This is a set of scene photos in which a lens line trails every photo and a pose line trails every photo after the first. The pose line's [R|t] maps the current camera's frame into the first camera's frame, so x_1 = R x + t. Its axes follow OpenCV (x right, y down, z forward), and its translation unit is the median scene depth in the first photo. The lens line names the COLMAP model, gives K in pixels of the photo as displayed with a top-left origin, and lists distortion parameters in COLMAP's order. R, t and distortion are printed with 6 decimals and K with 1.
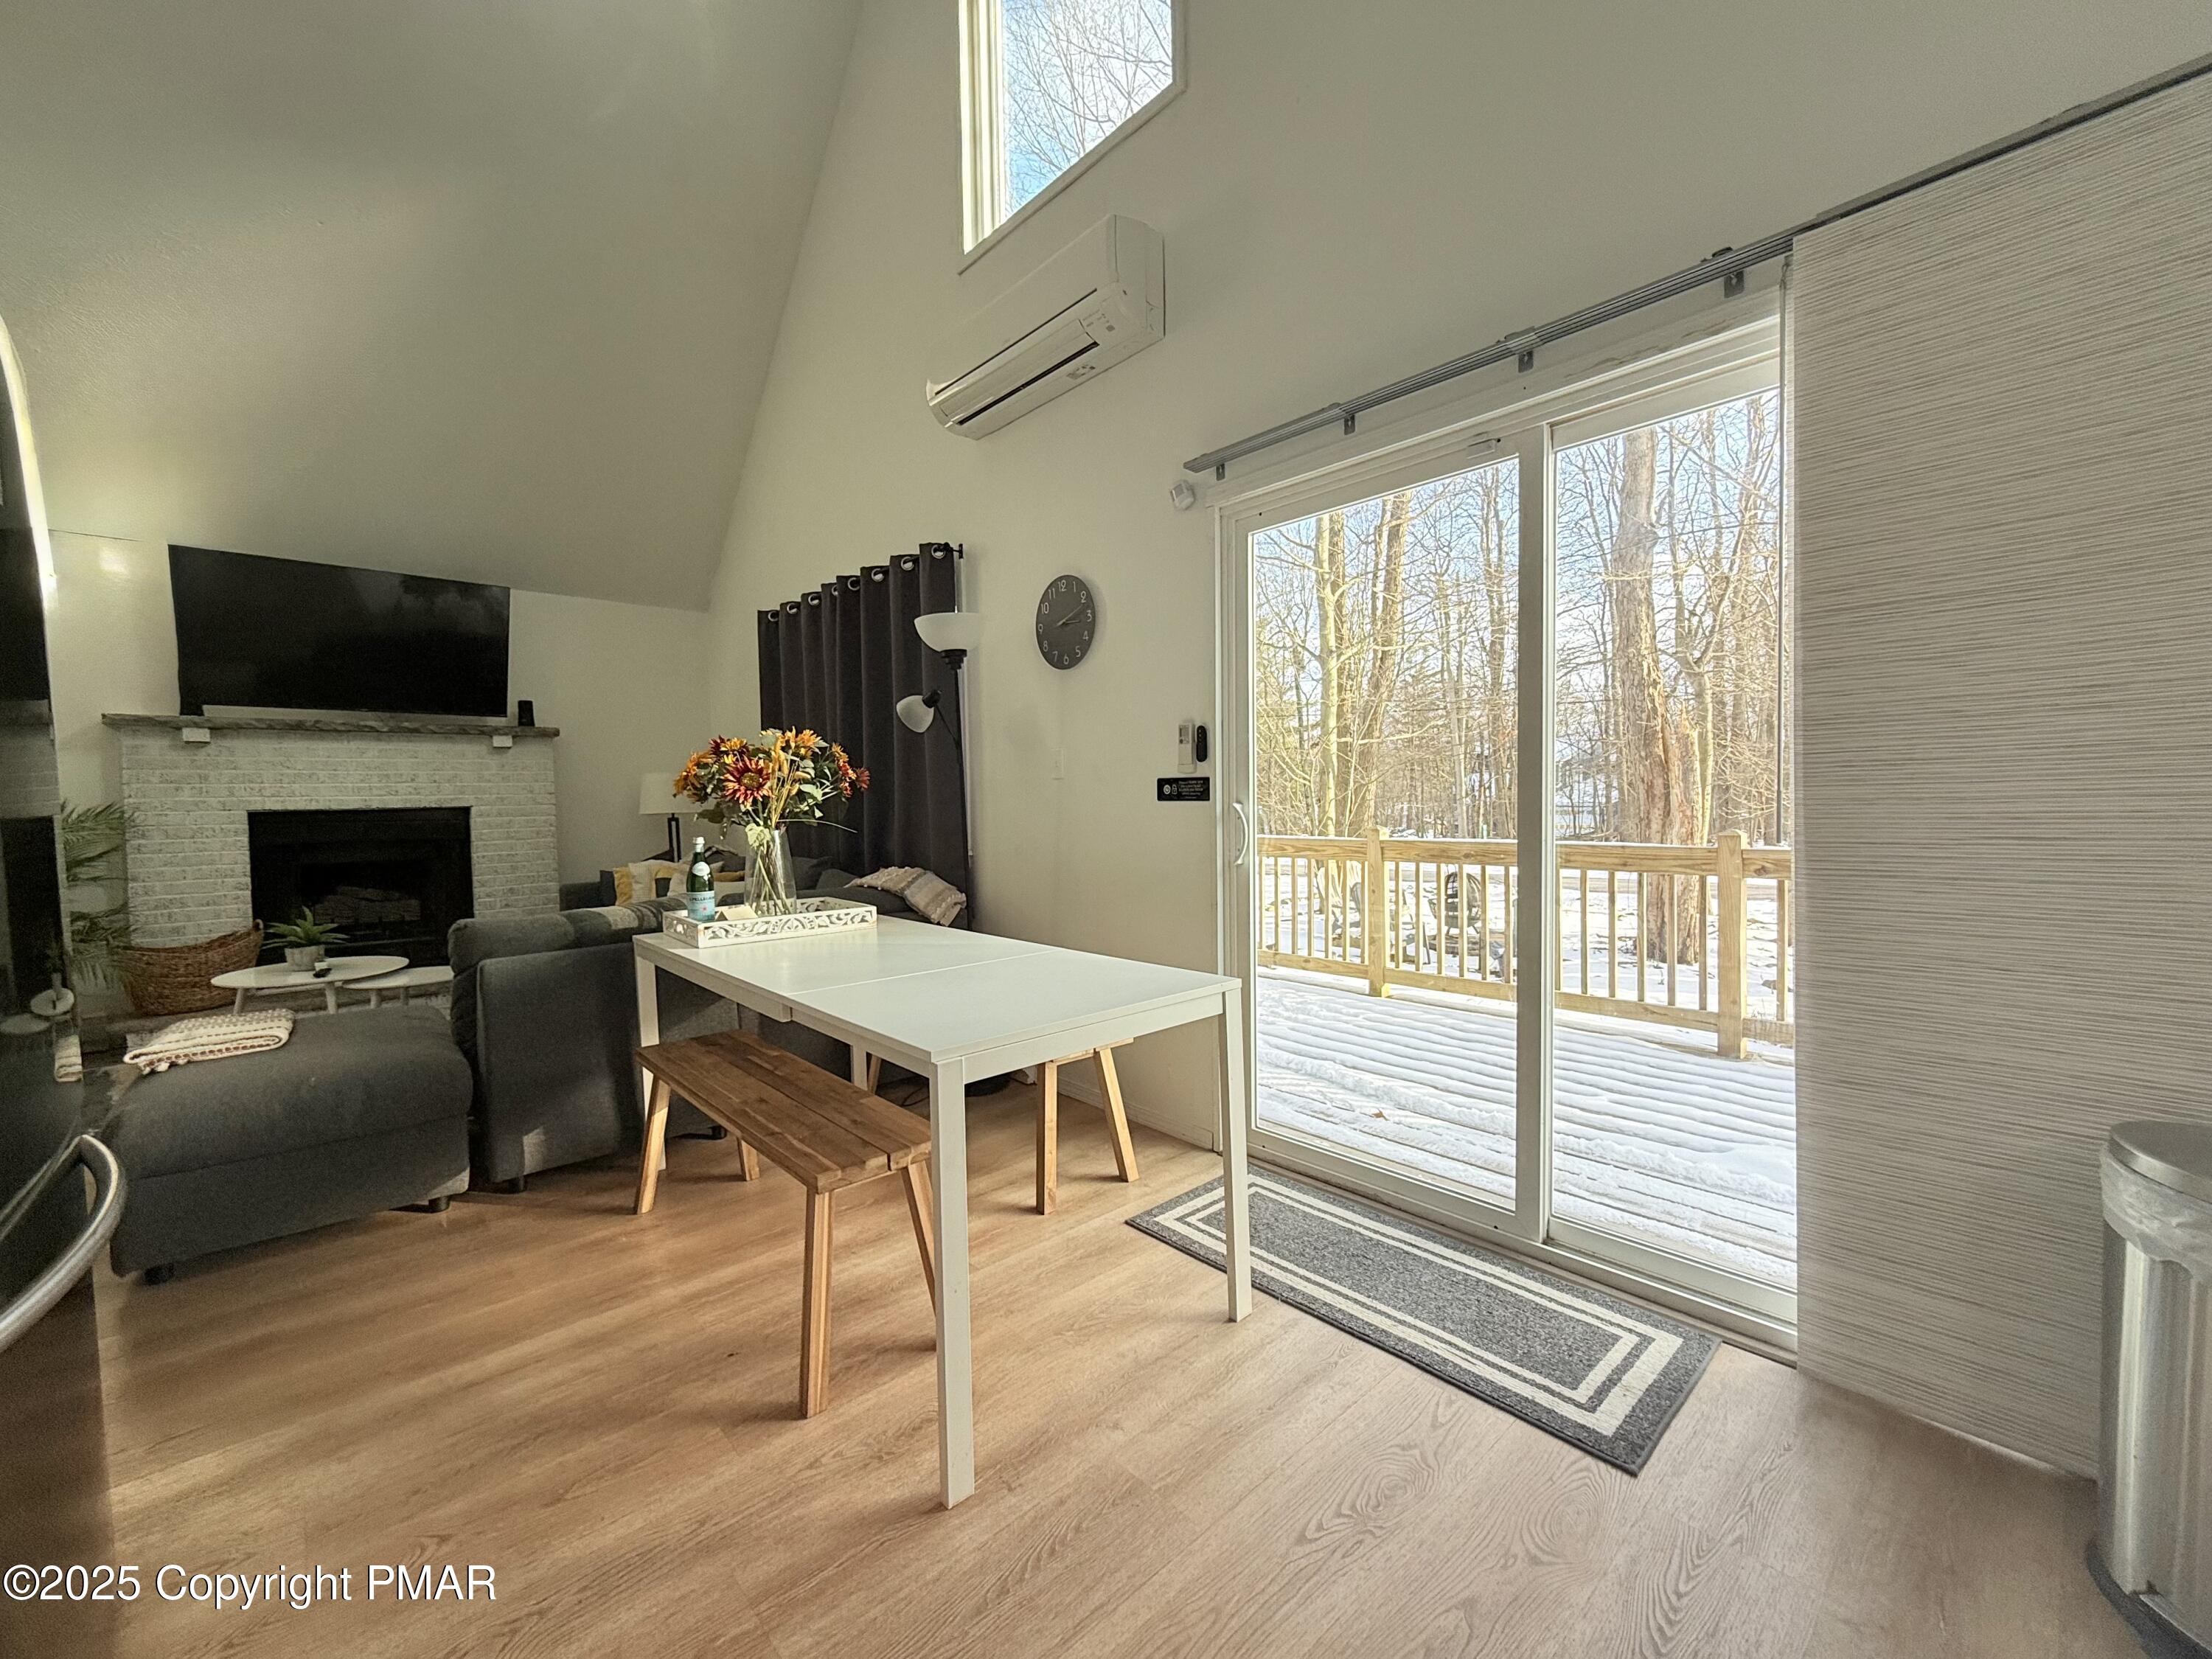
lens RADIAL K [[881.7, 0, 1108.7], [0, 881.7, 840.3], [0, 0, 1]] dist [-0.006012, -0.000939]
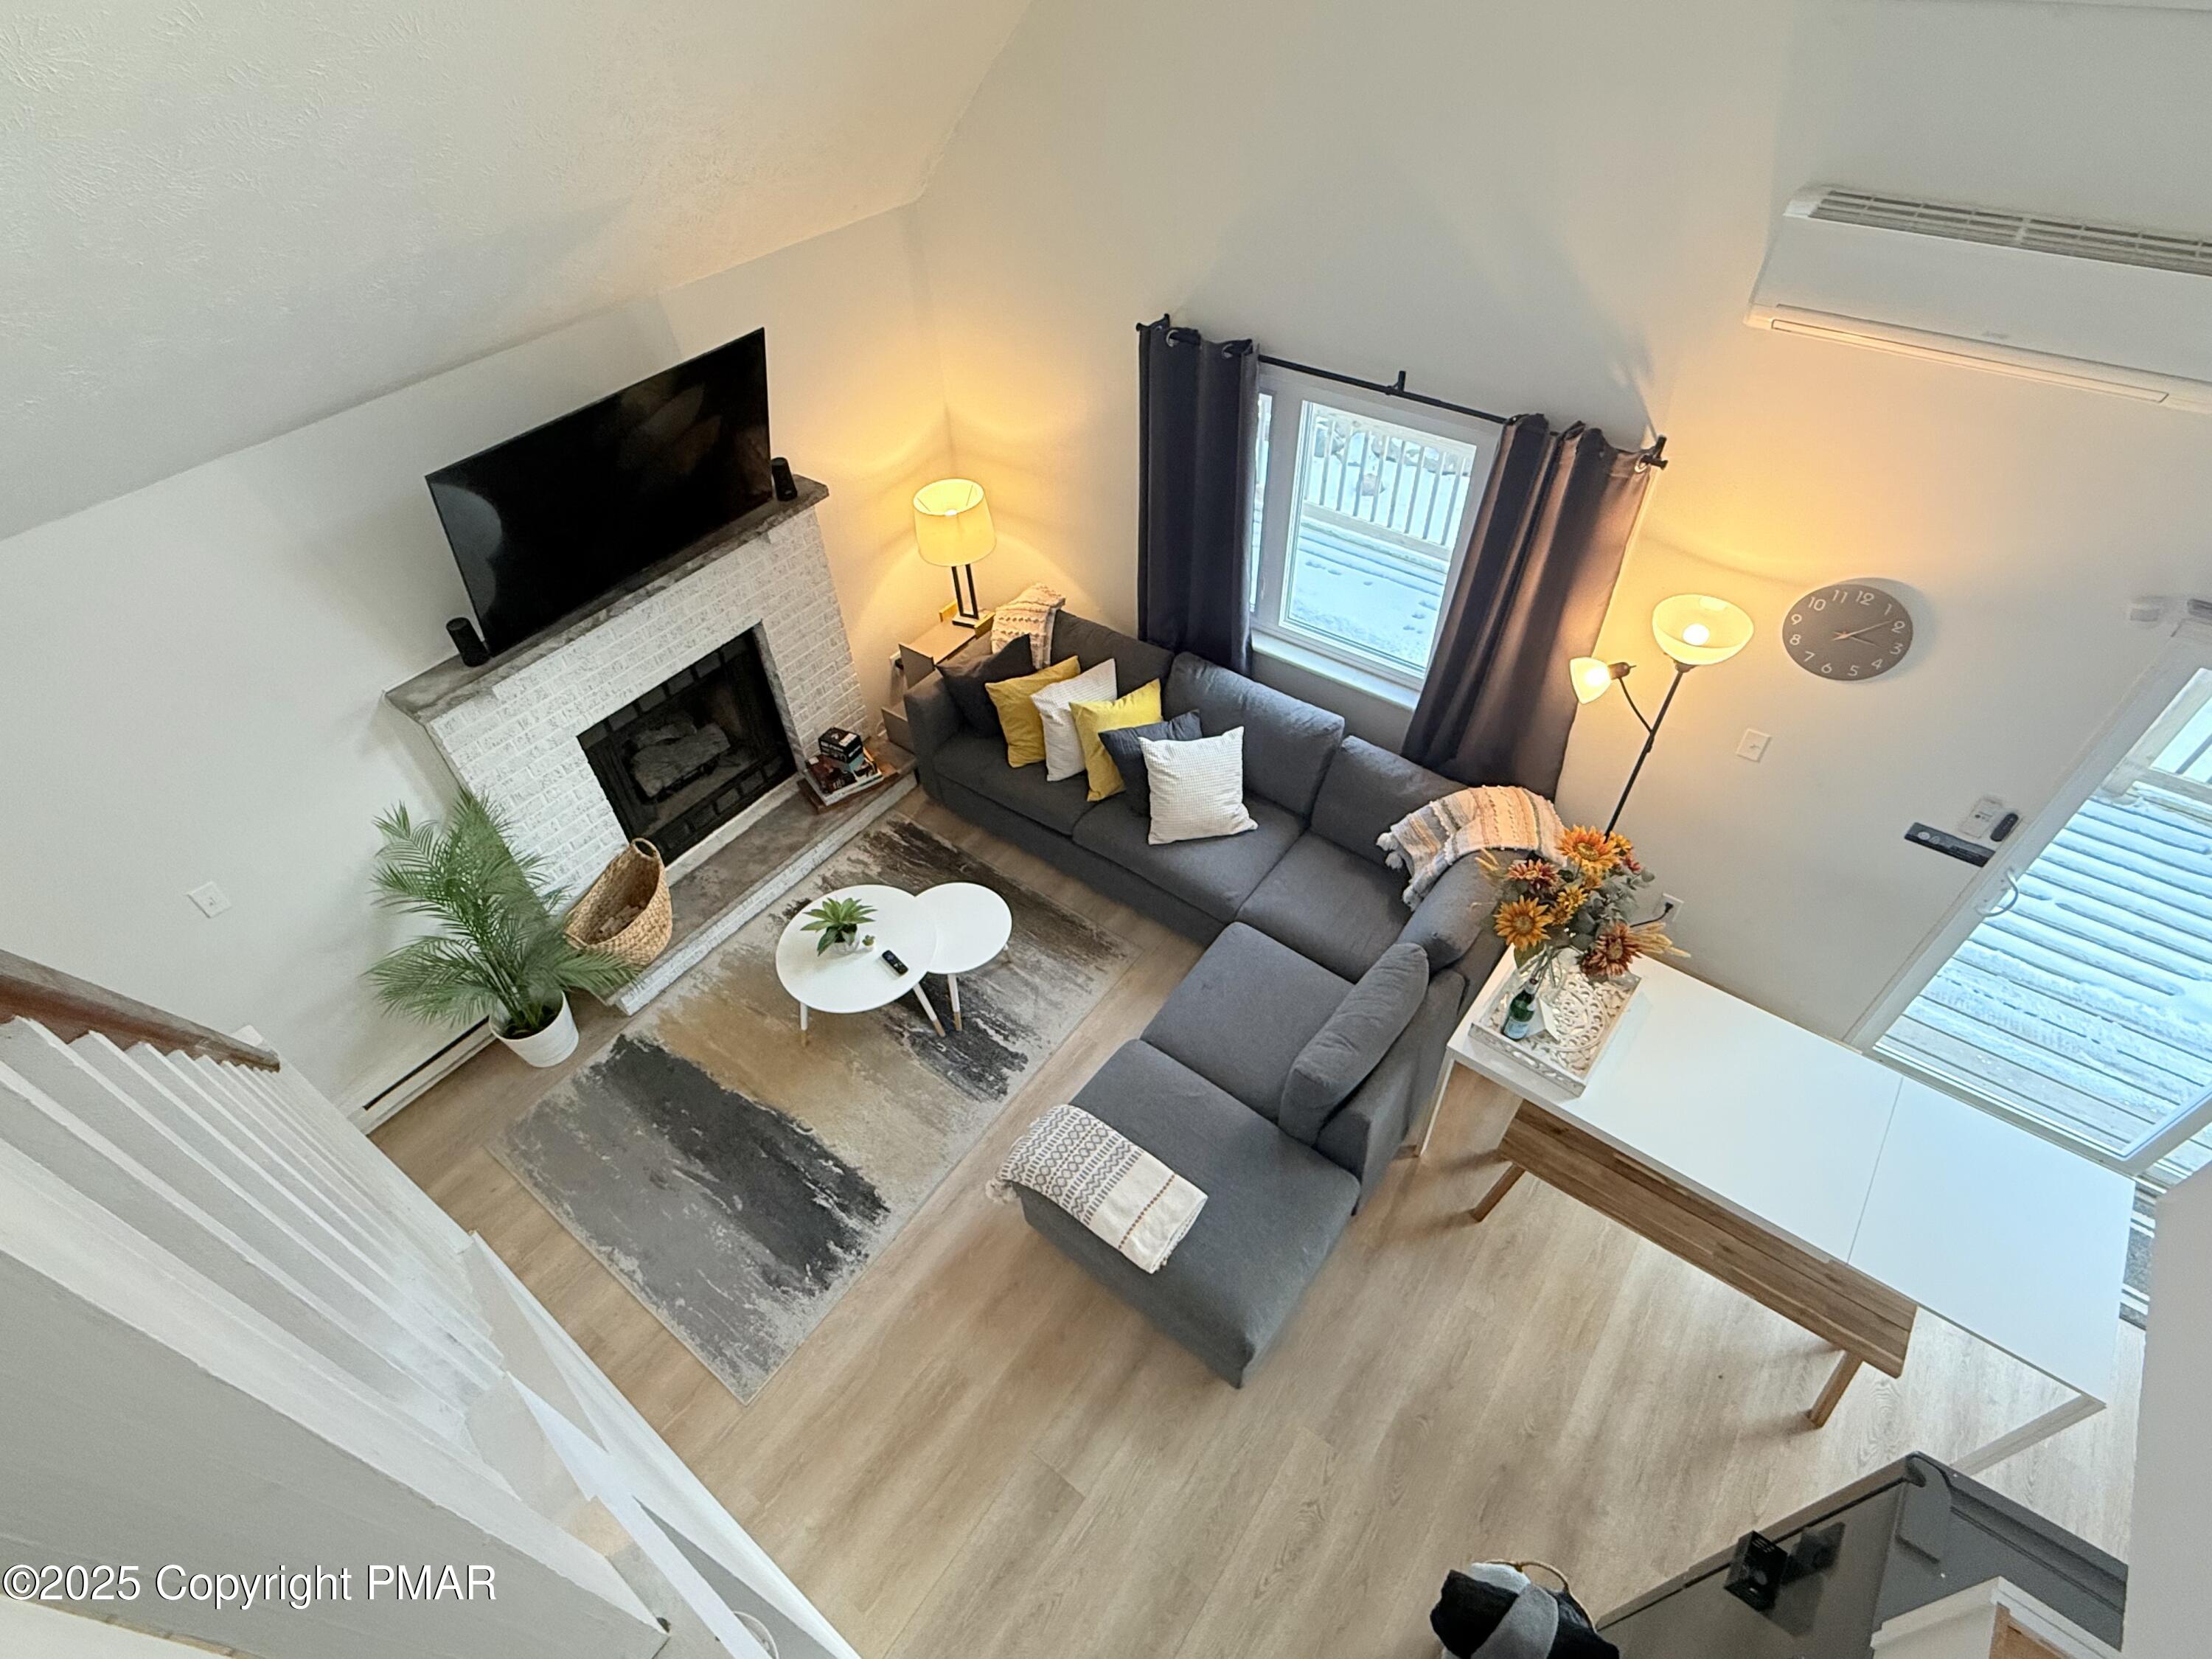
lens RADIAL K [[1080.7, 0, 1095.8], [0, 1080.7, 831.0], [0, 0, 1]] dist [0.003974, 0.000570]
pose [[0.984196, -0.139133, 0.109544, -0.682477], [0.028364, 0.734481, 0.678037, -0.632359], [-0.174795, -0.664214, 0.726819, 0.183448]]
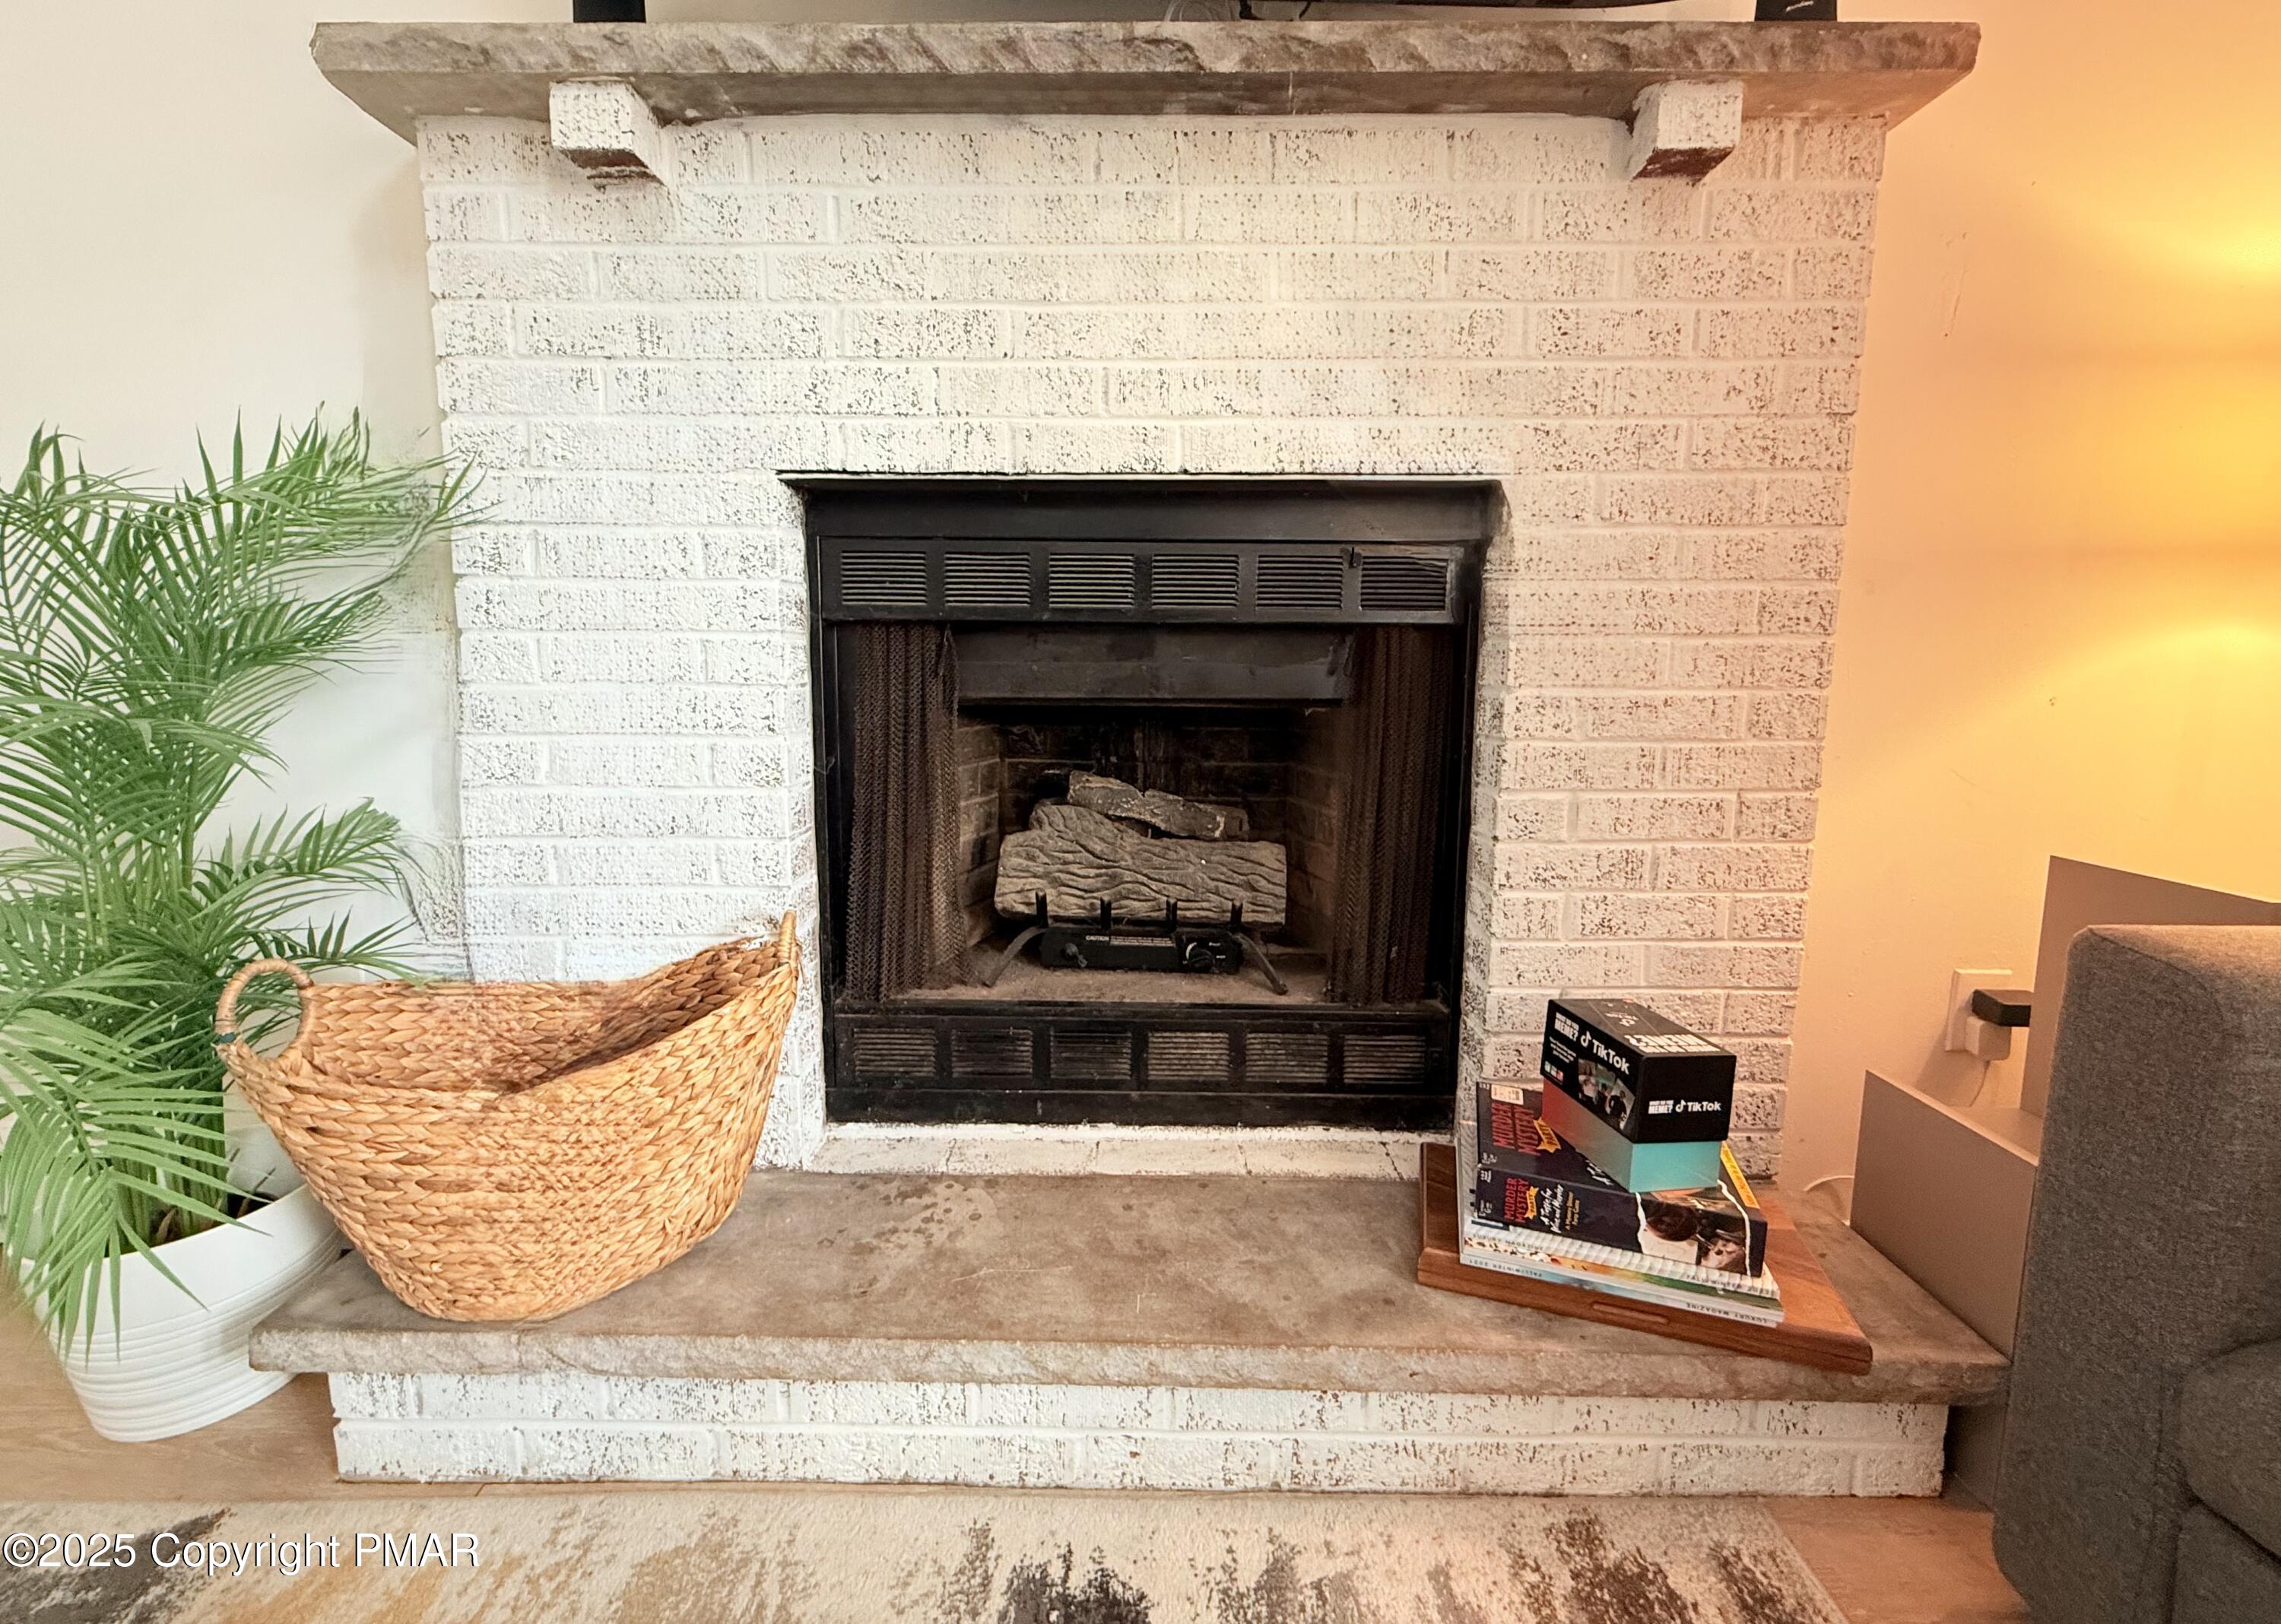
lens RADIAL K [[894.9, 0, 1149.3], [0, 894.9, 787.6], [0, 0, 1]] dist [-0.001285, -0.000228]
pose [[0.730624, 0.112676, -0.673418, -0.759729], [-0.049378, 0.992426, 0.112479, 0.023284], [0.680992, -0.048928, 0.730655, 0.925176]]
